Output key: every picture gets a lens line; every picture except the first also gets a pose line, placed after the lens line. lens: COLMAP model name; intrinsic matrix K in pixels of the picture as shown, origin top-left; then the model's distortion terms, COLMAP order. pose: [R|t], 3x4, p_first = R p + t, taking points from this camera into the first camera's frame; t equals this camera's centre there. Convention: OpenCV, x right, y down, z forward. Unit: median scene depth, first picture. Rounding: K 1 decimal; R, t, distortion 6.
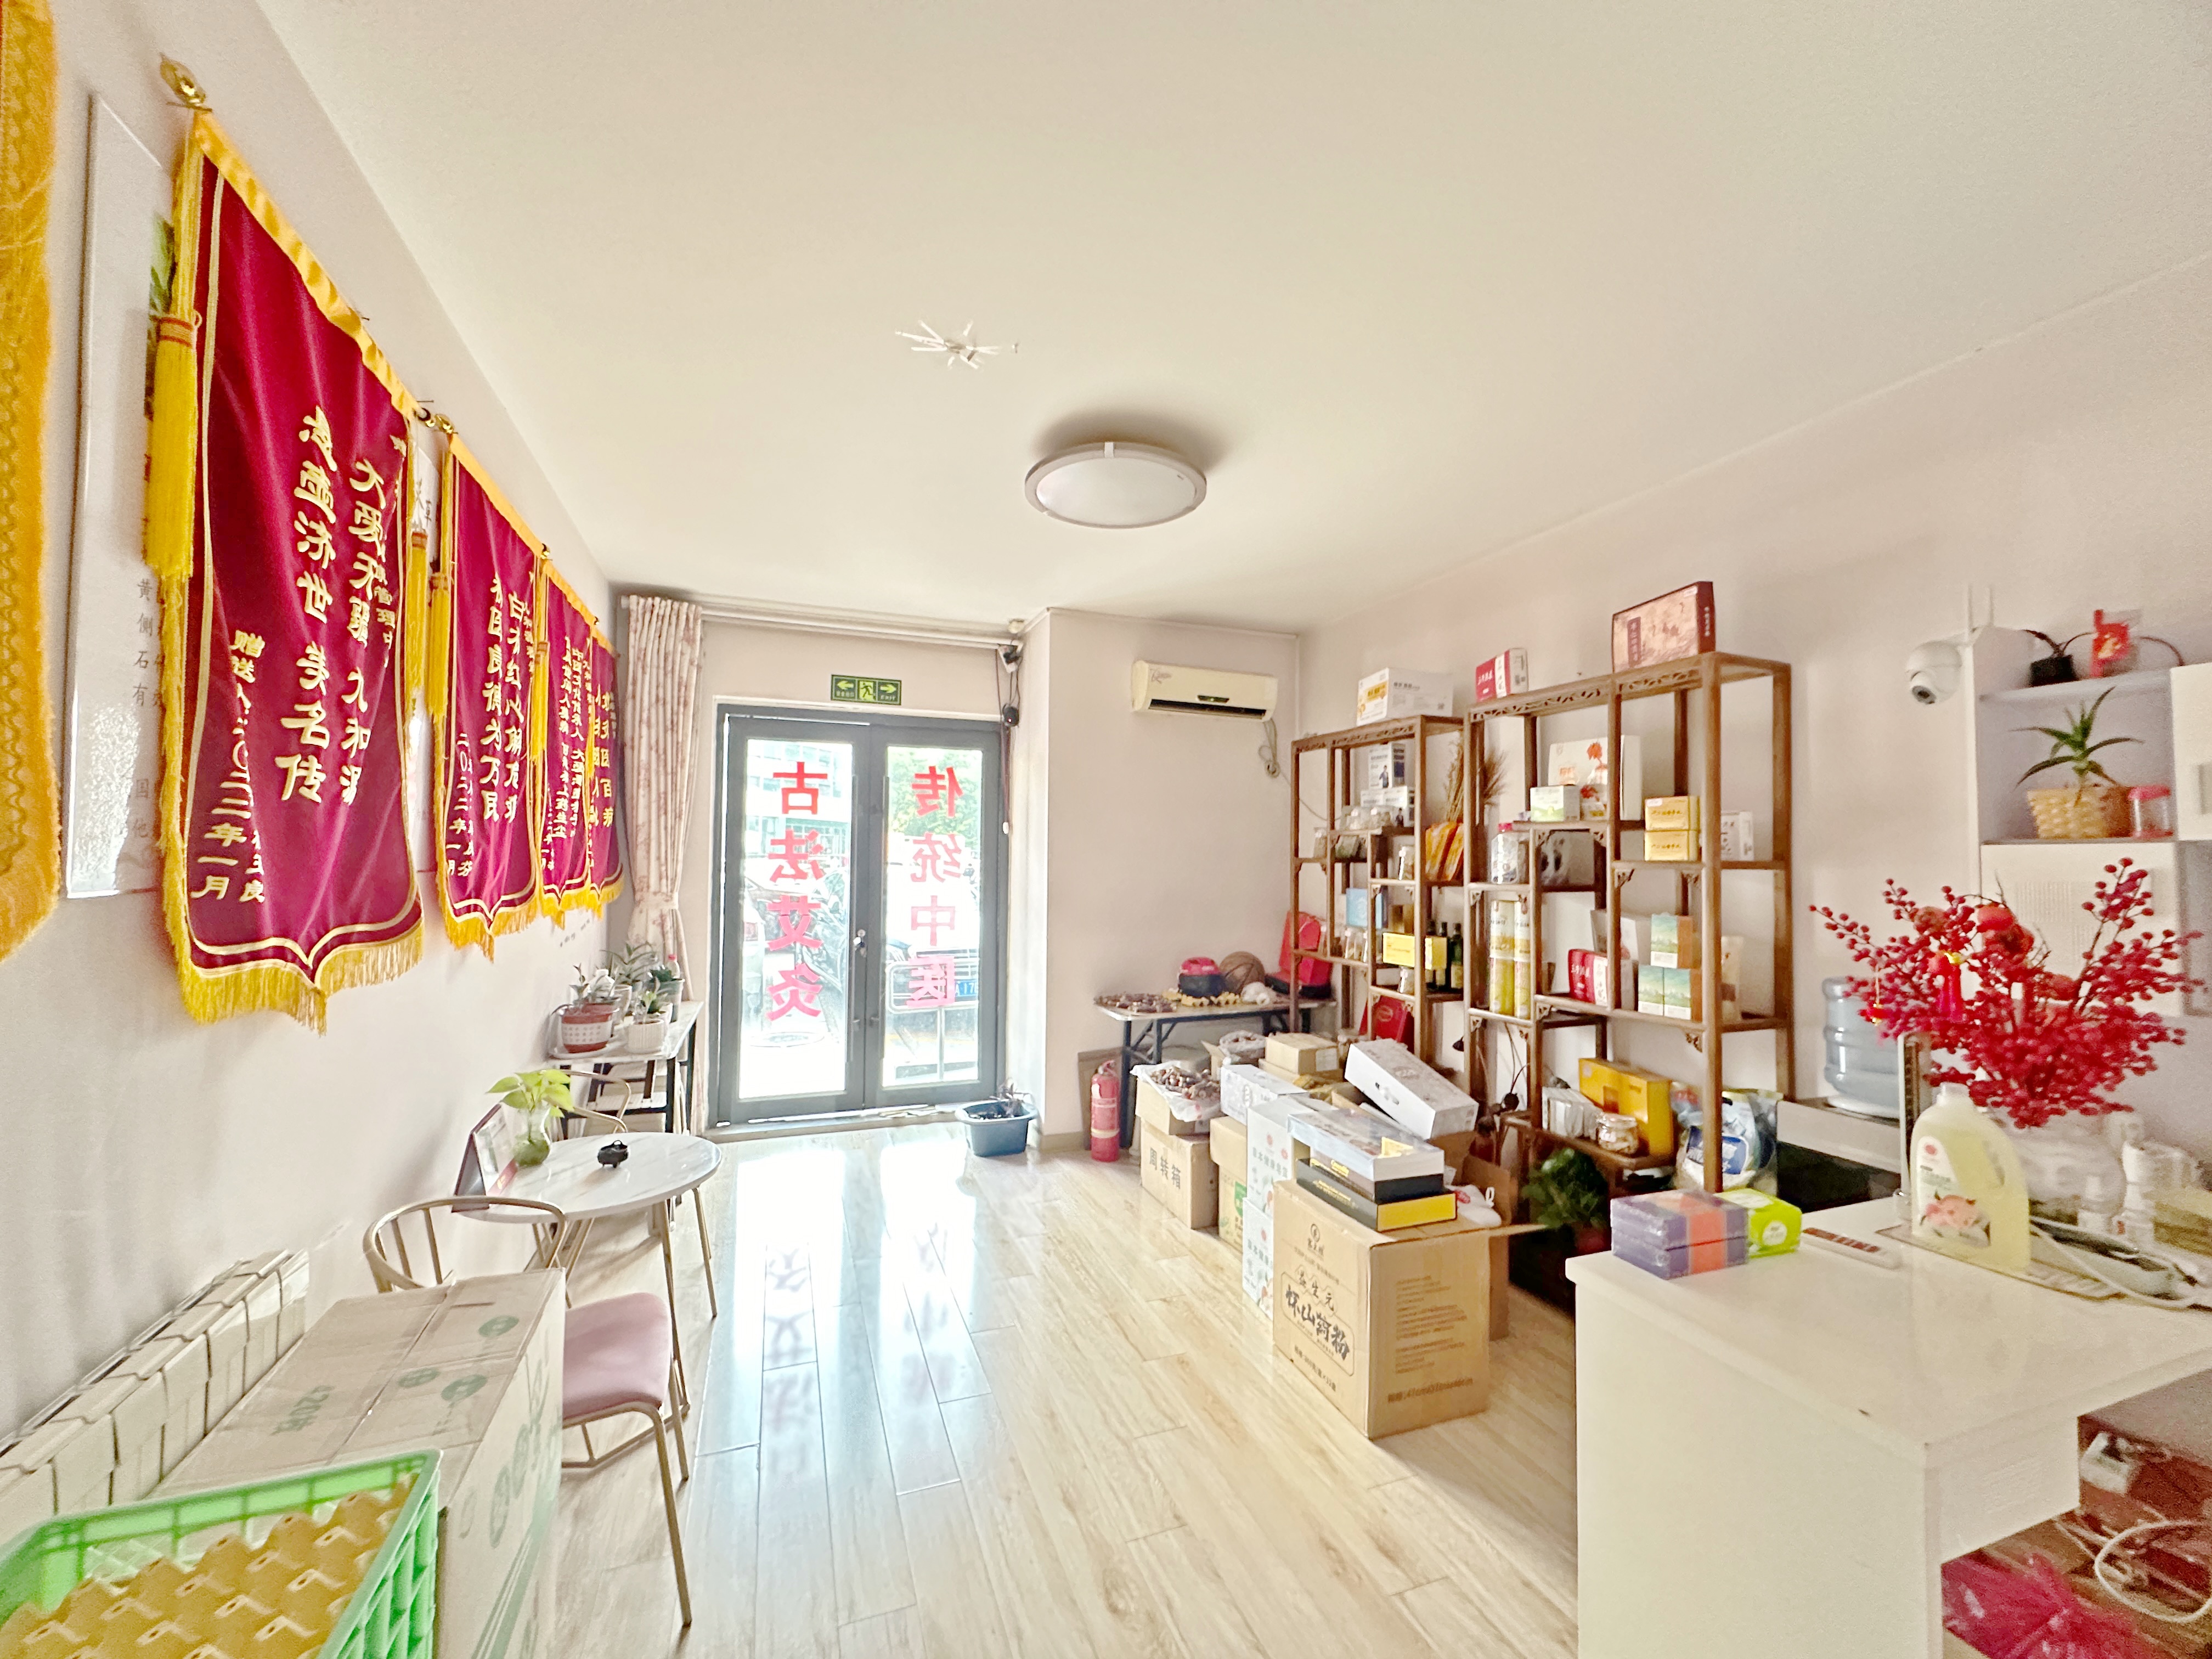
lens RADIAL K [[887.5, 0, 1108.1], [0, 887.5, 832.1], [0, 0, 1]] dist [-0.000727, -0.000050]
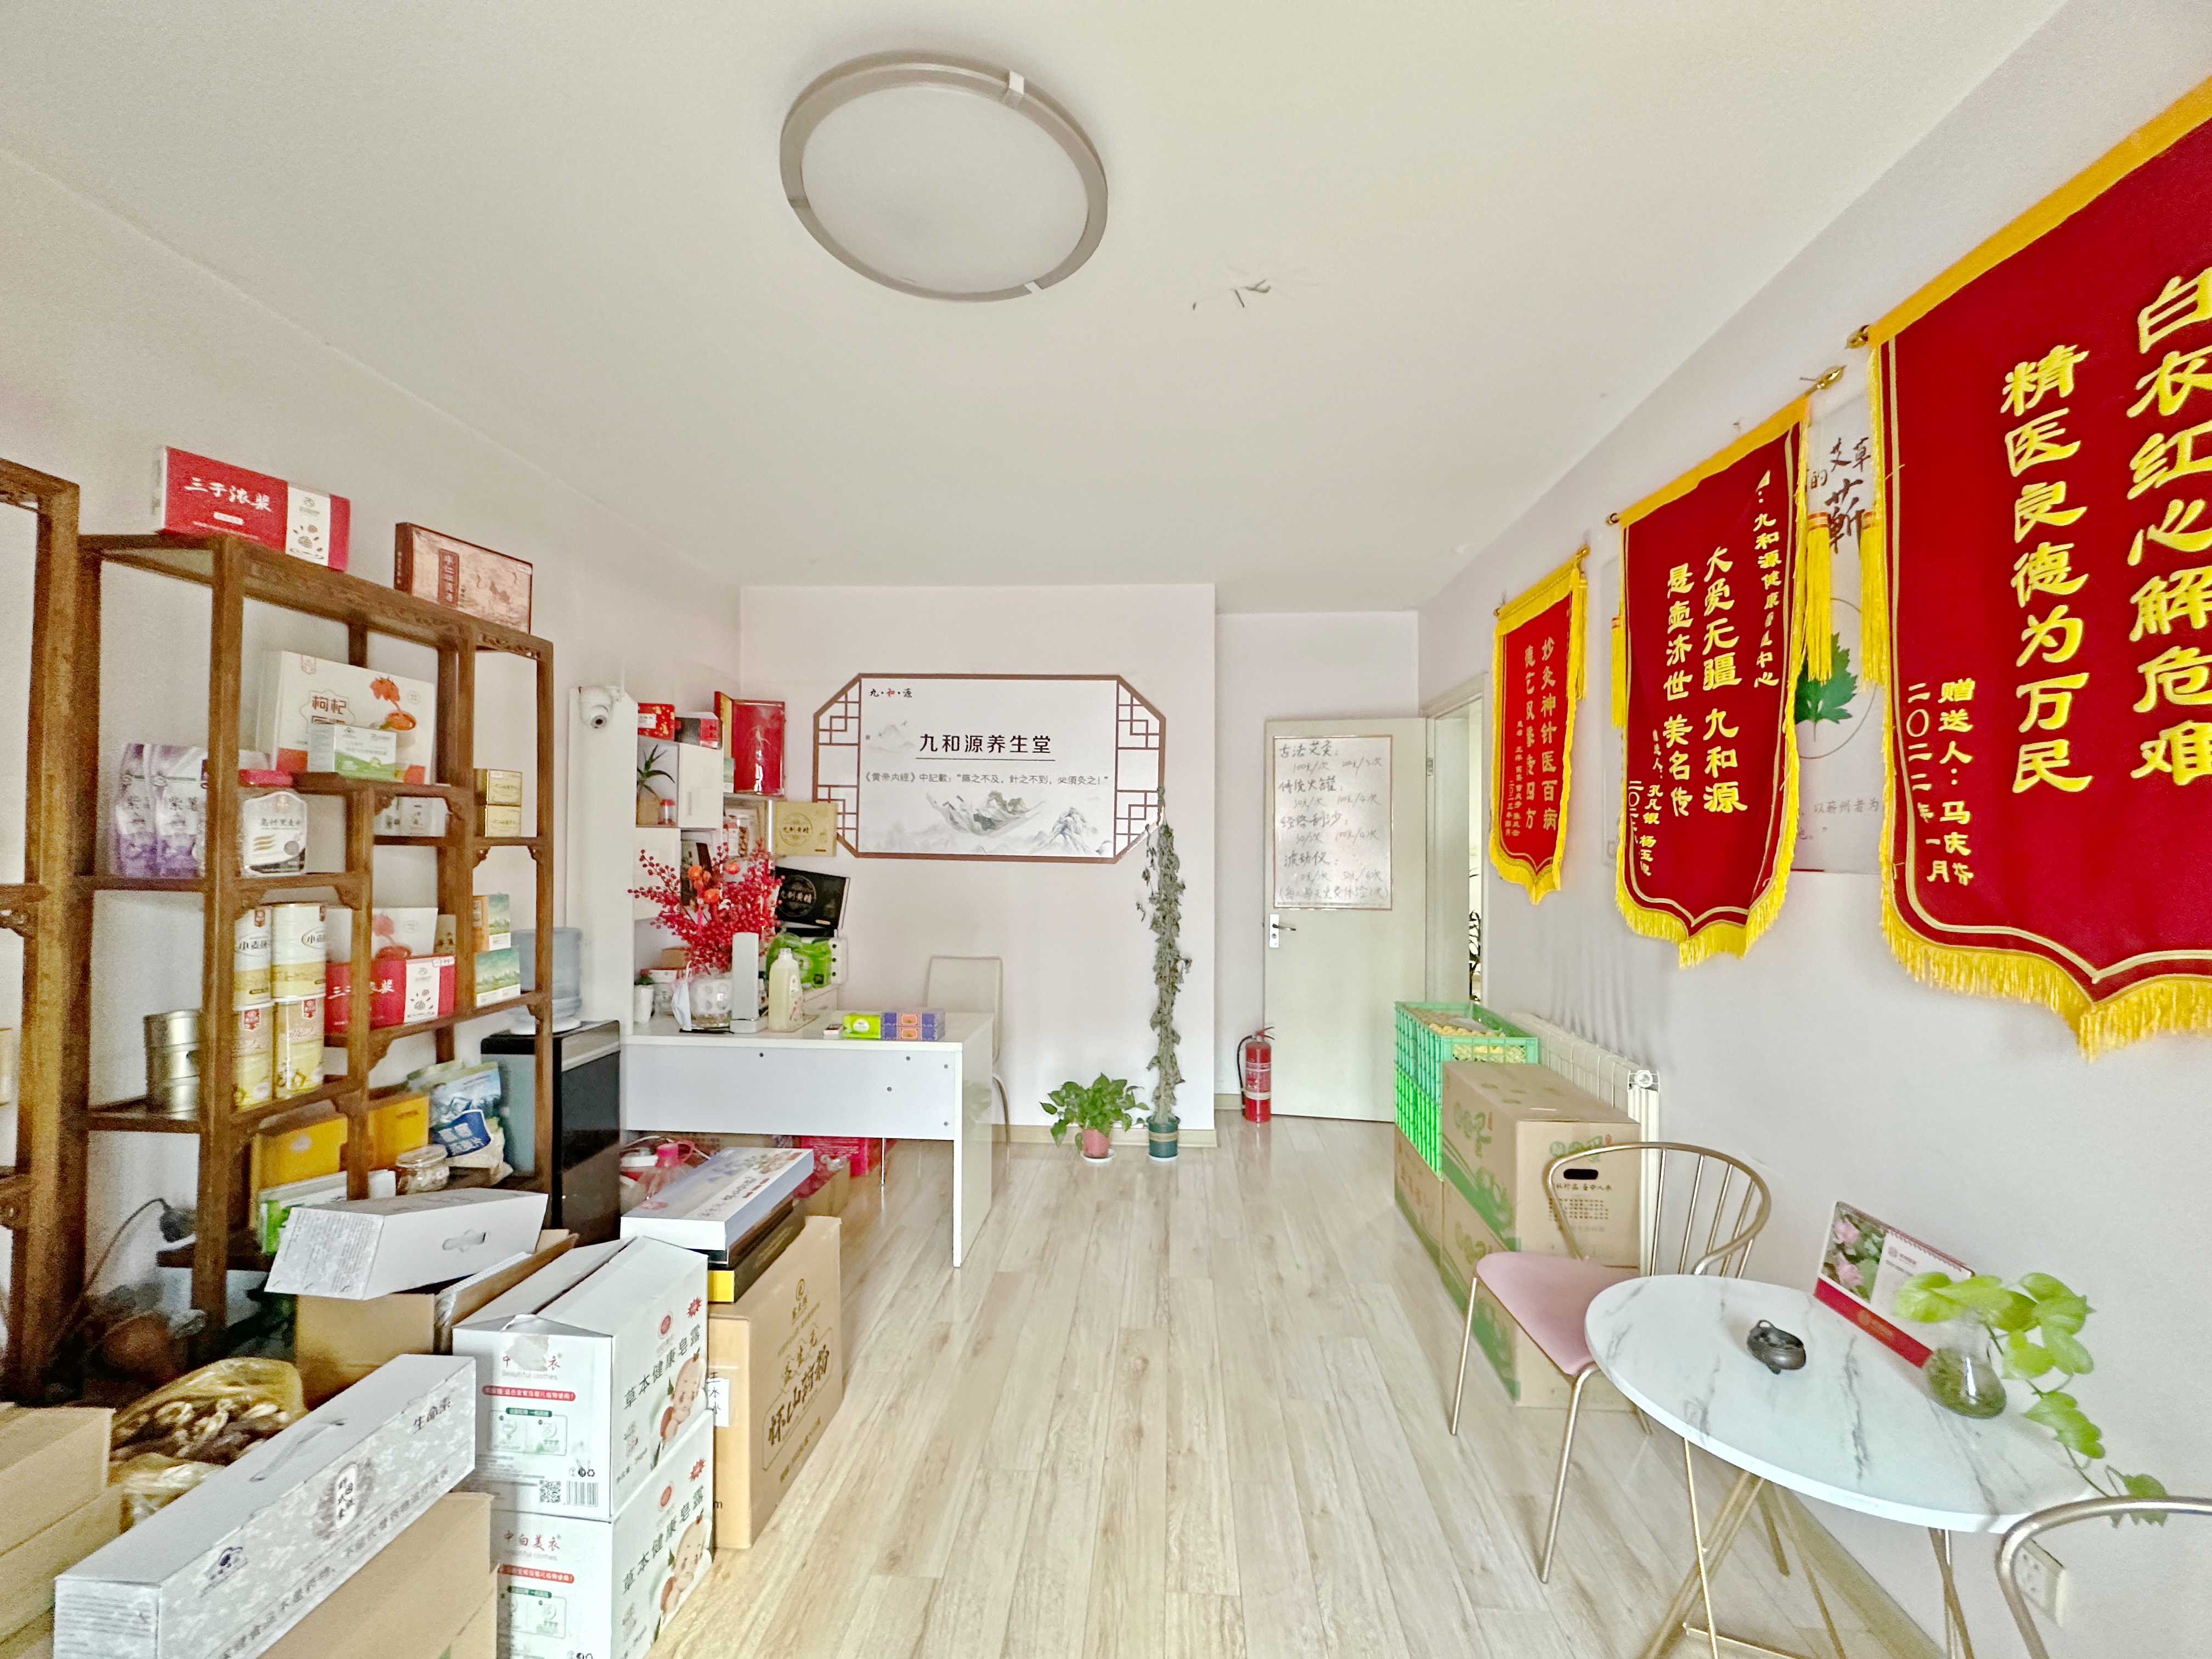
lens RADIAL K [[887.5, 0, 1112.0], [0, 887.5, 831.1], [0, 0, 1]] dist [-0.000727, -0.000050]
pose [[-0.902815, -0.012560, 0.429847, -0.423715], [-0.029327, 0.999044, -0.032404, 0.047468], [-0.429029, -0.041861, -0.902320, 1.811273]]
